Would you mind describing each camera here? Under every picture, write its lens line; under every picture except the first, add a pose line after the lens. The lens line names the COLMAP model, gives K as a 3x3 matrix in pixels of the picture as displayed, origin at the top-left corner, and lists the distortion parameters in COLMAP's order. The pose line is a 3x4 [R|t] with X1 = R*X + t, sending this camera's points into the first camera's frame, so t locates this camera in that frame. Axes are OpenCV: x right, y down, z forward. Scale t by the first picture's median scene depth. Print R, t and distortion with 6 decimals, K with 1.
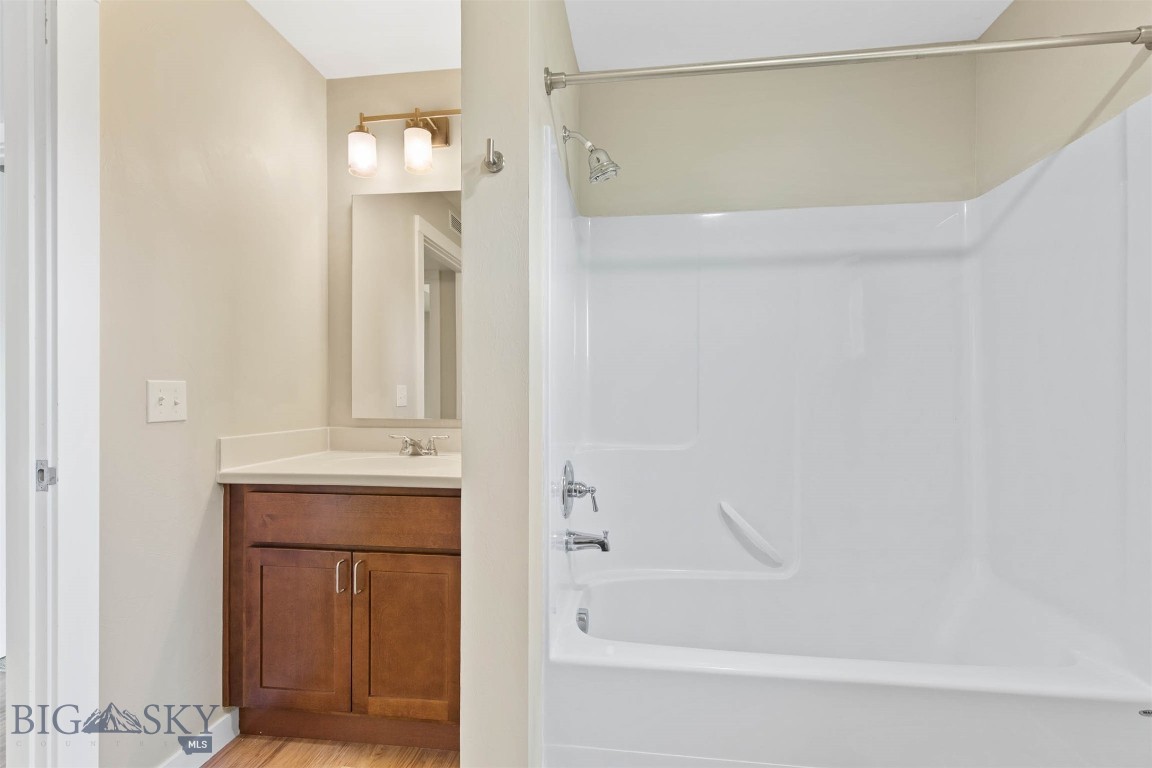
lens RADIAL K [[519.8, 0, 575.1], [0, 519.8, 390.5], [0, 0, 1]] dist [0.009334, -0.002448]
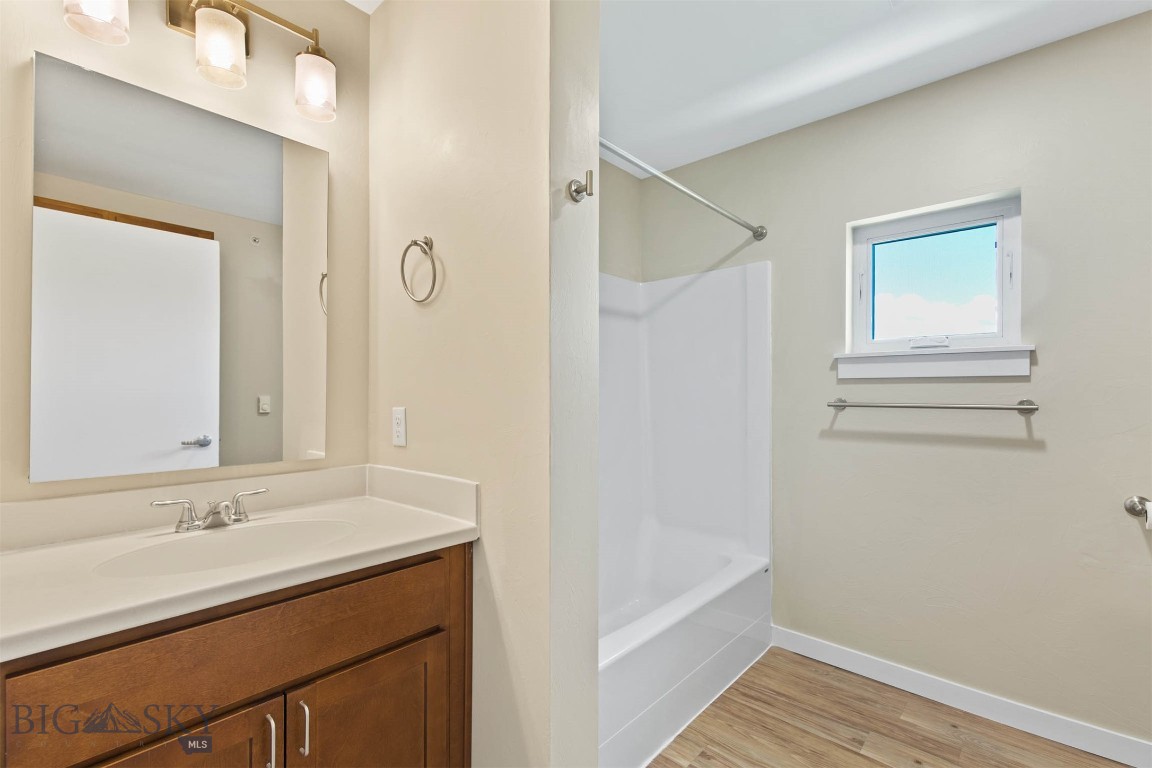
lens RADIAL K [[519.8, 0, 574.5], [0, 519.8, 383.8], [0, 0, 1]] dist [0.009334, -0.002448]
pose [[0.562254, 0.012307, 0.826873, -0.746959], [0.002611, 0.999858, -0.016657, -0.048423], [-0.826960, 0.011525, 0.562142, 0.359381]]
